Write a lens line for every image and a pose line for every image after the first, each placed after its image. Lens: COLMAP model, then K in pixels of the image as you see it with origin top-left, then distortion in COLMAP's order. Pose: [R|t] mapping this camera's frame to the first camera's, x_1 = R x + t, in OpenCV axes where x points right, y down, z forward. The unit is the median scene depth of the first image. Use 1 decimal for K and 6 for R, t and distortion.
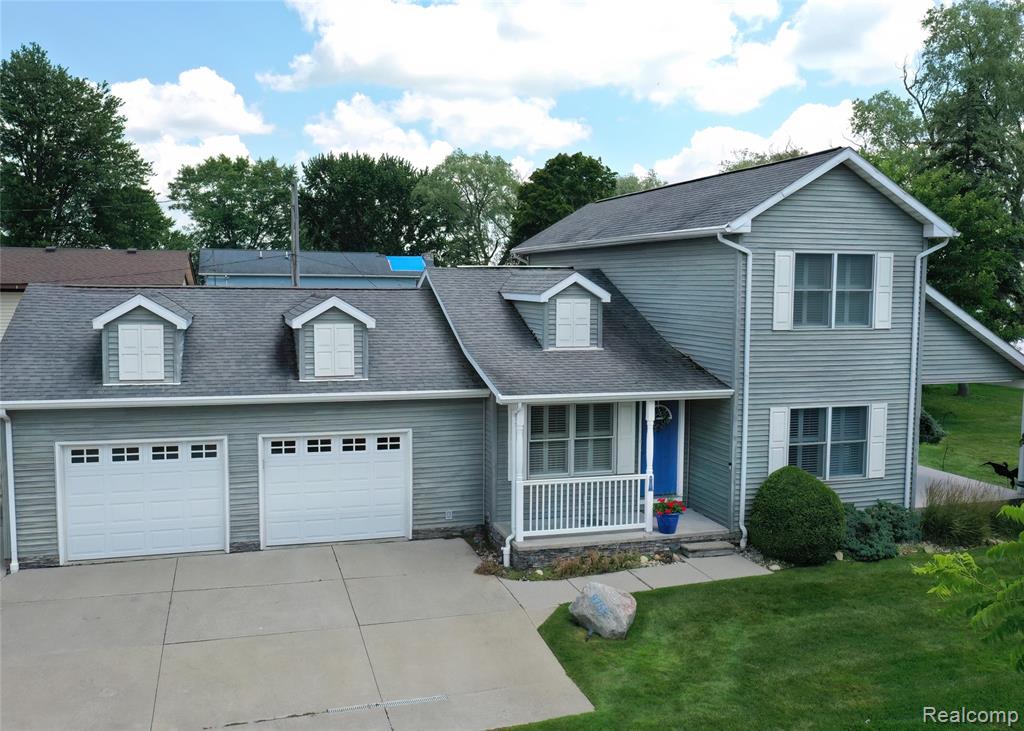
lens RADIAL K [[894.8, 0, 512.0], [0, 894.8, 365.5], [0, 0, 1]] dist [-0.007510, -0.002800]
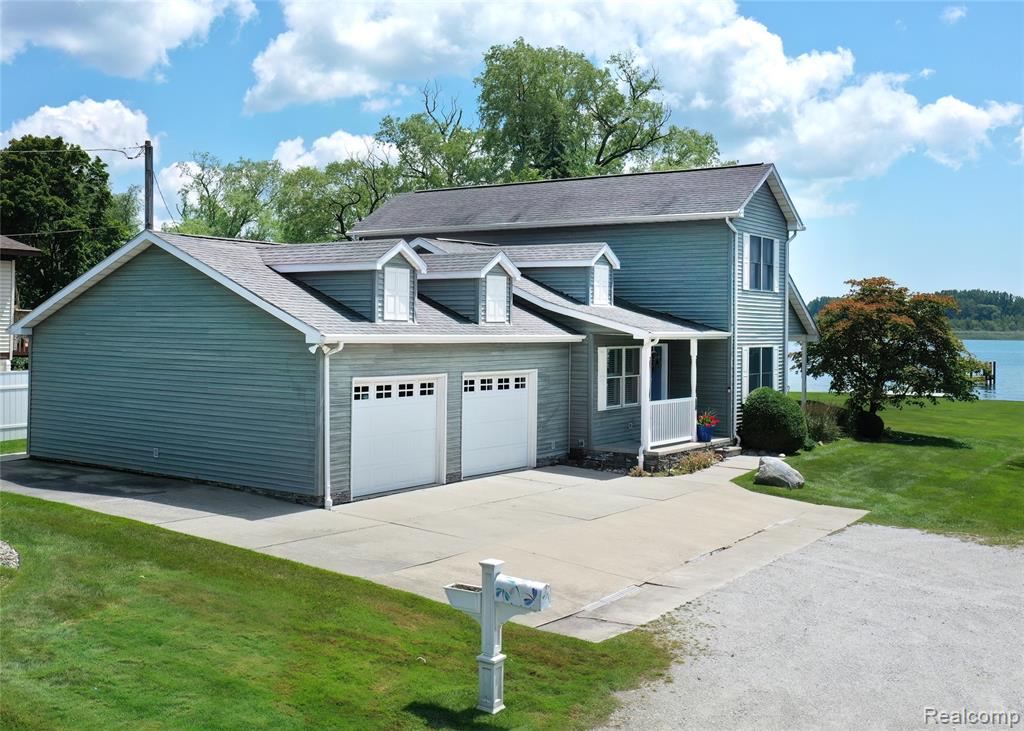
lens RADIAL K [[1089.7, 0, 512.0], [0, 1089.7, 365.5], [0, 0, 1]] dist [-0.003135, -0.001679]
pose [[0.786478, -0.022351, 0.617214, -1.035819], [0.047124, 0.998603, -0.023886, 0.100225], [-0.615818, 0.047872, 0.786433, -0.088305]]
